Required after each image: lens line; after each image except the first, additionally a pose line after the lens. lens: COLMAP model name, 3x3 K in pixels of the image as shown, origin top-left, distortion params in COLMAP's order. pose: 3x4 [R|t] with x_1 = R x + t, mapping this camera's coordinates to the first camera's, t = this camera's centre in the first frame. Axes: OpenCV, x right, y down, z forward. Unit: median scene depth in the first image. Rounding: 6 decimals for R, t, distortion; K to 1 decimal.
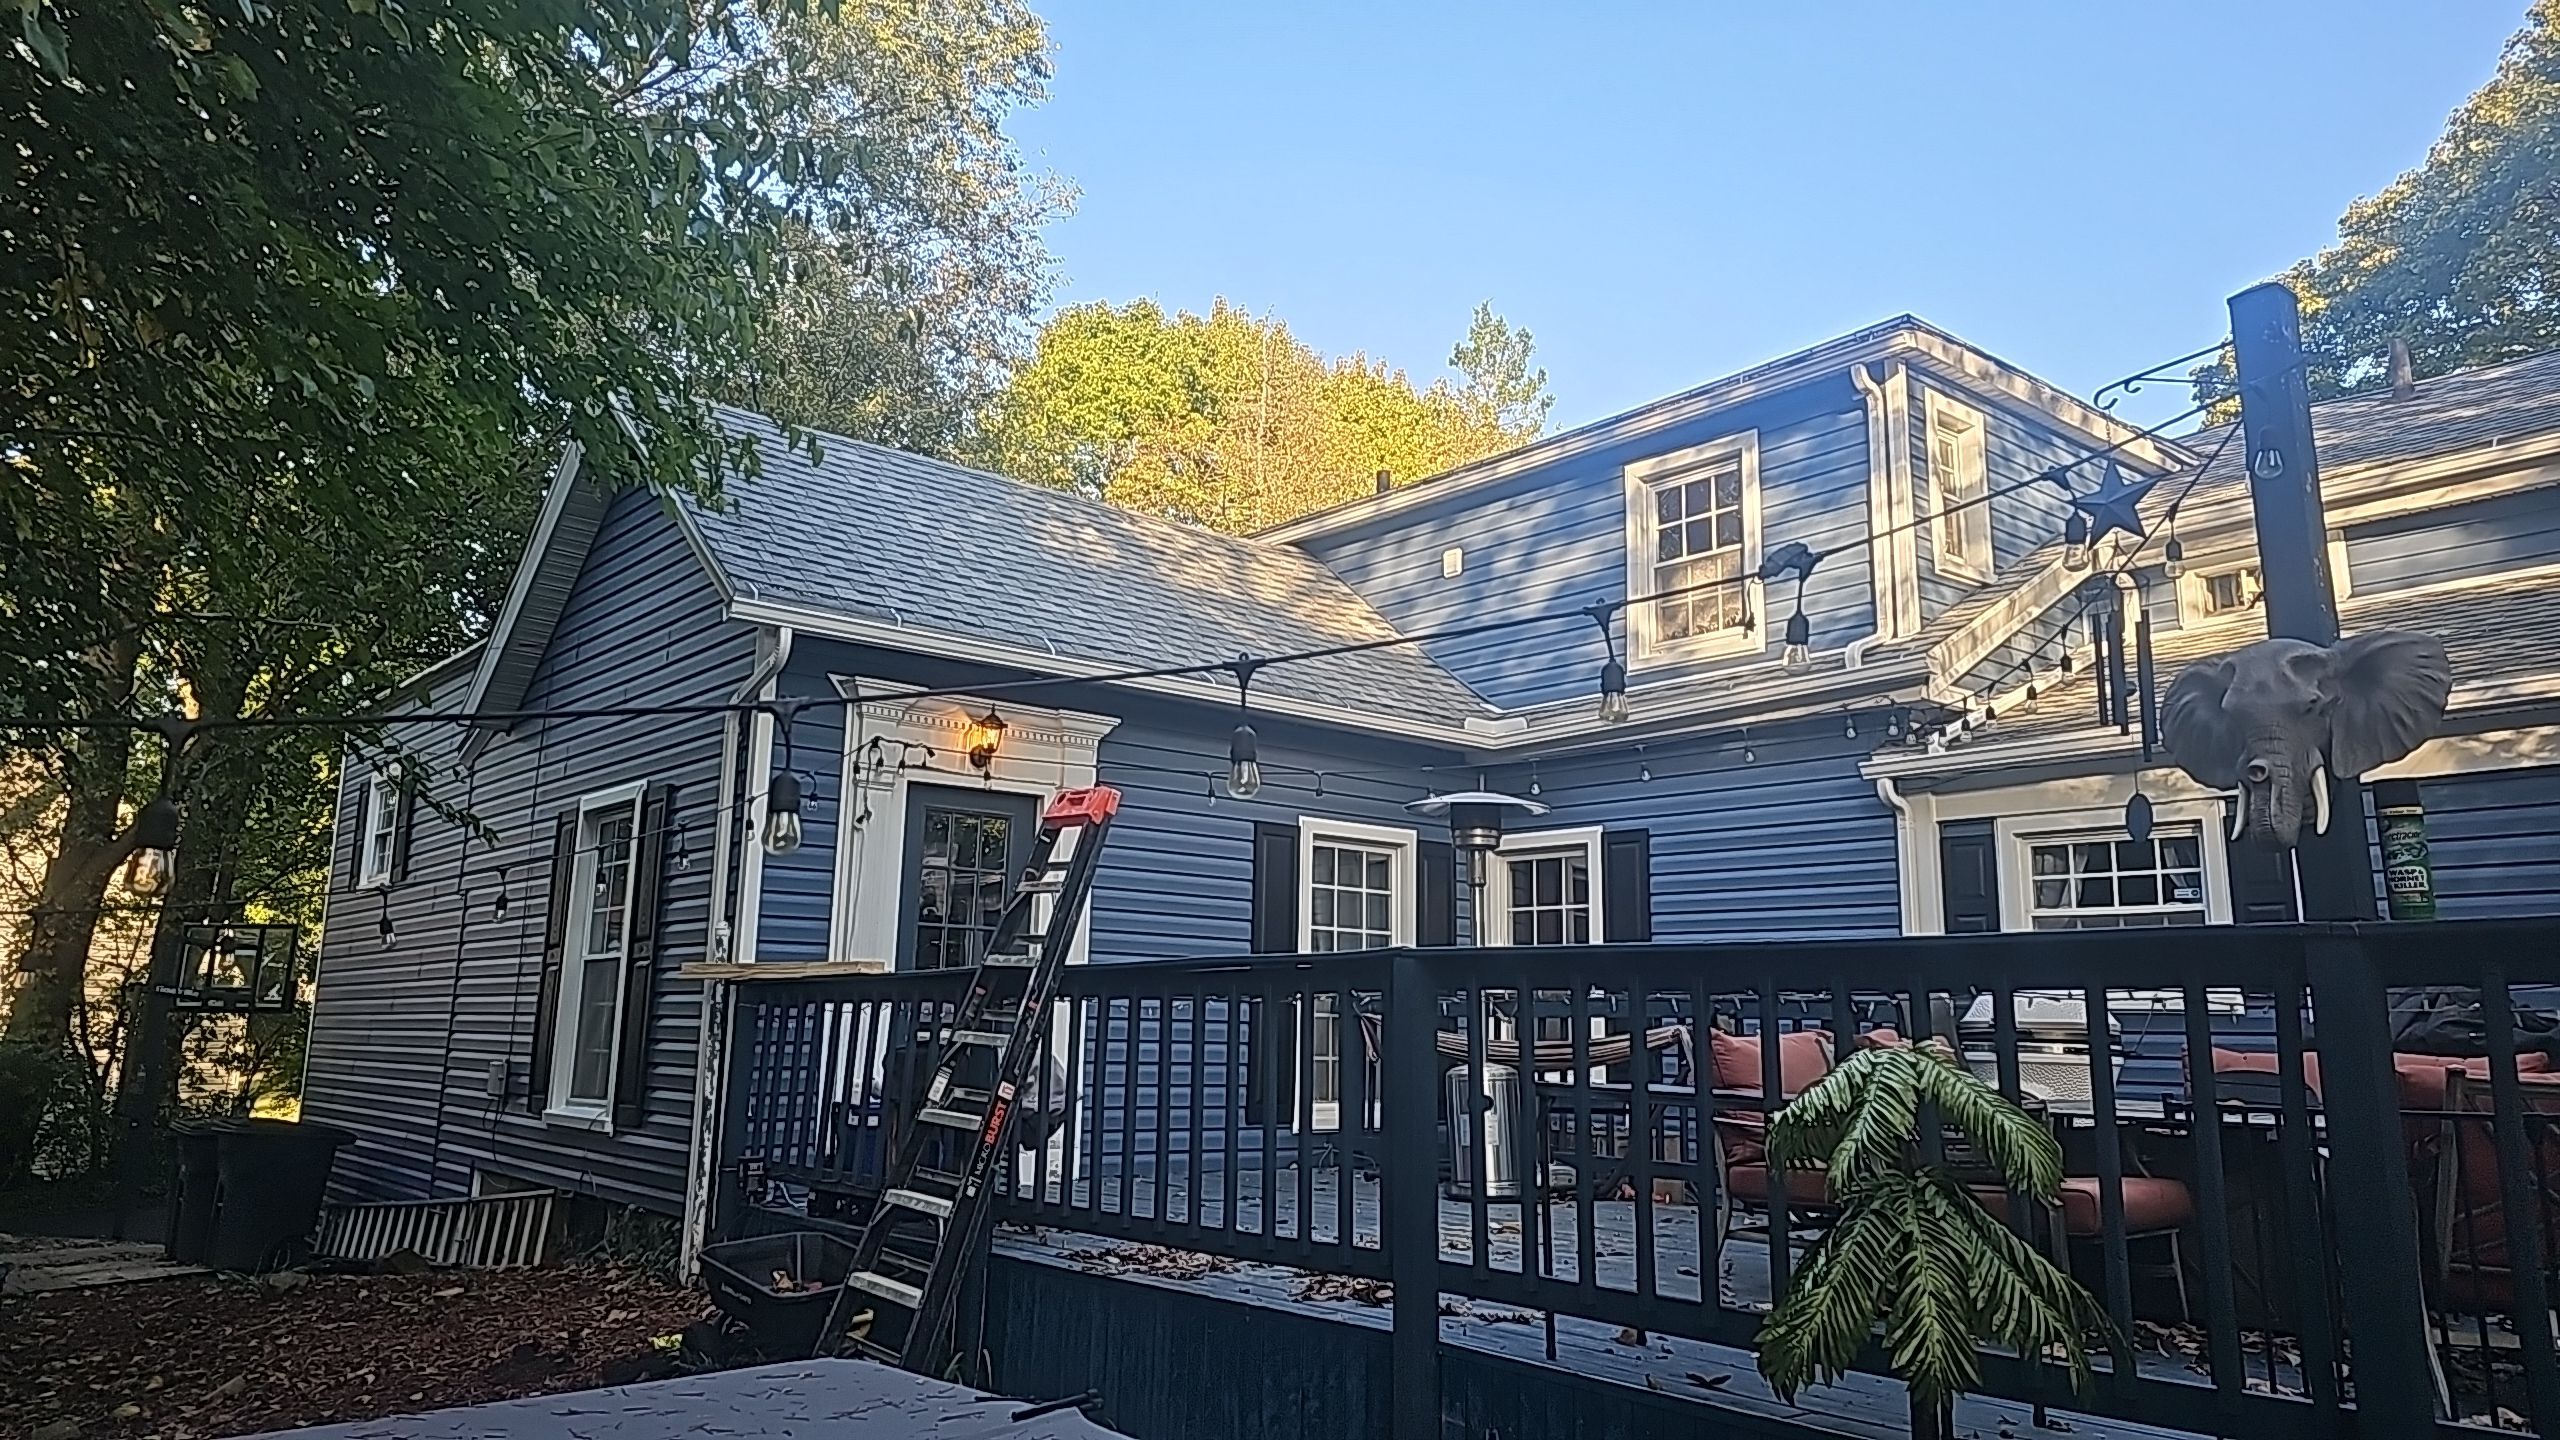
lens RADIAL K [[1684.7, 0, 1275.7], [0, 1684.7, 716.6], [0, 0, 1]] dist [0.074376, -0.065603]
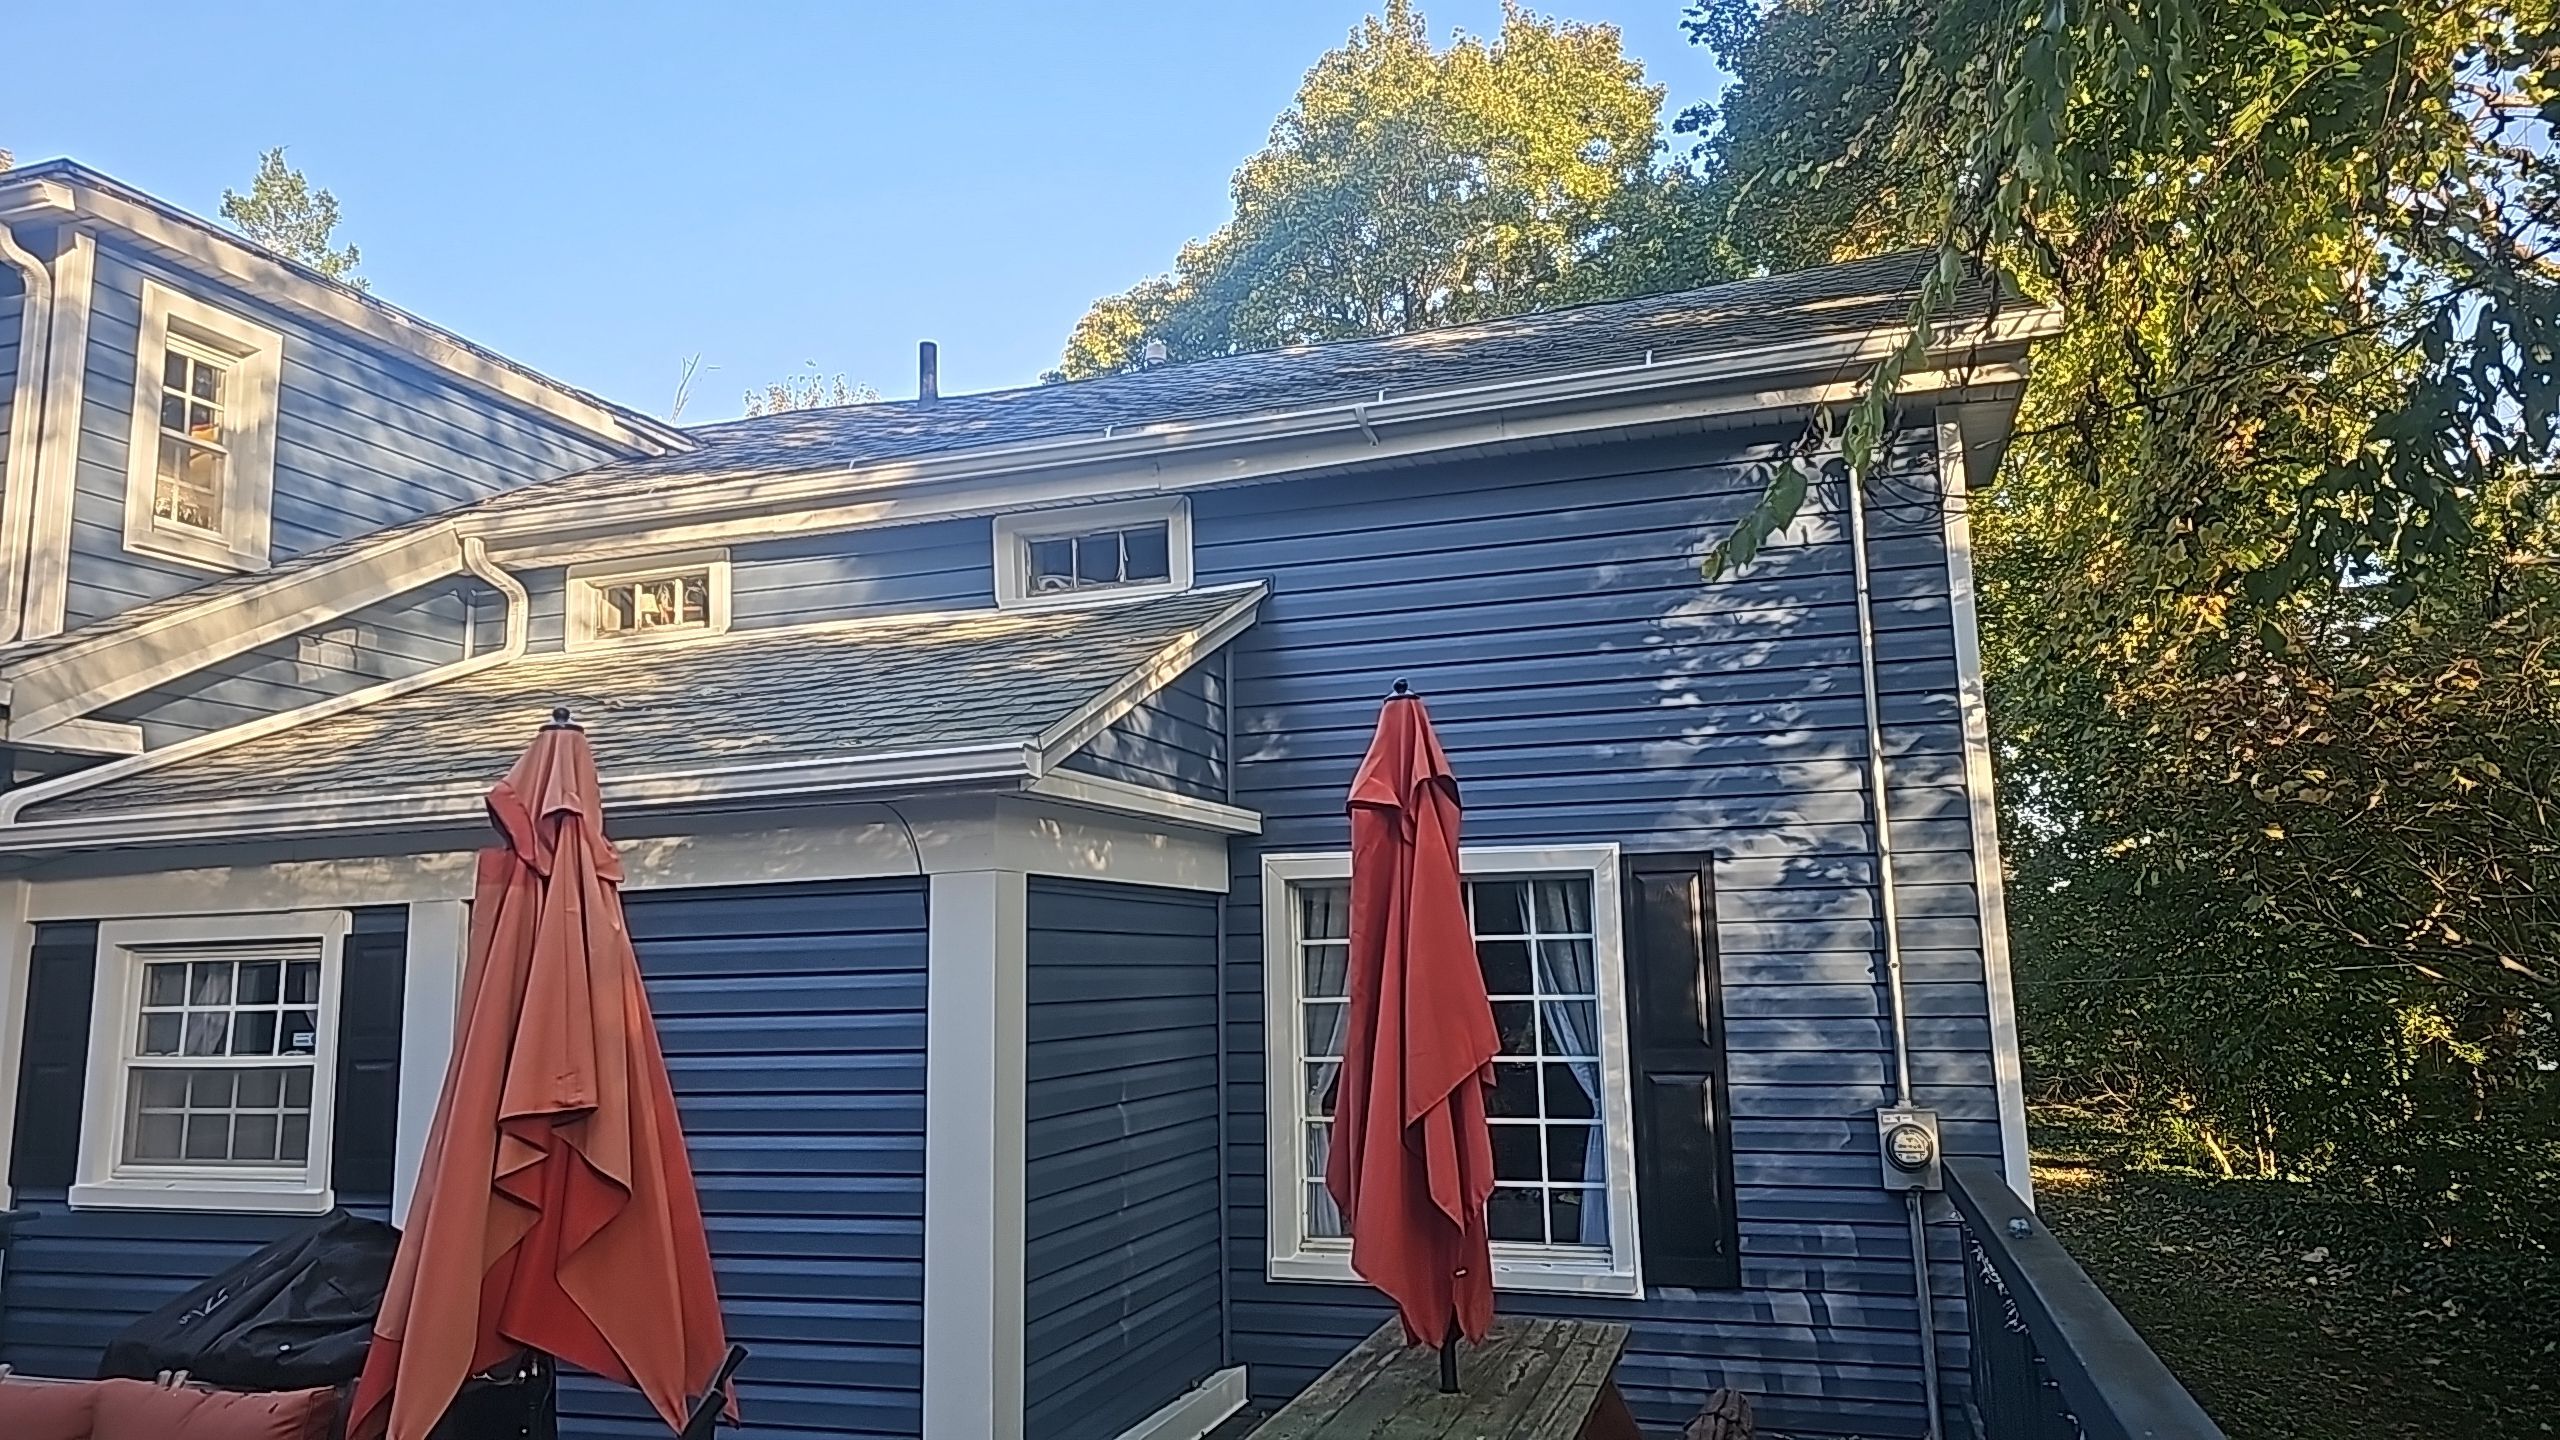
lens RADIAL K [[1684.7, 0, 1275.7], [0, 1684.7, 716.6], [0, 0, 1]] dist [0.074376, -0.065603]
pose [[0.845288, 0.047383, 0.532207, 0.426208], [-0.063286, 0.997927, 0.011669, -0.055775], [-0.530551, -0.043544, 0.846534, 0.167612]]
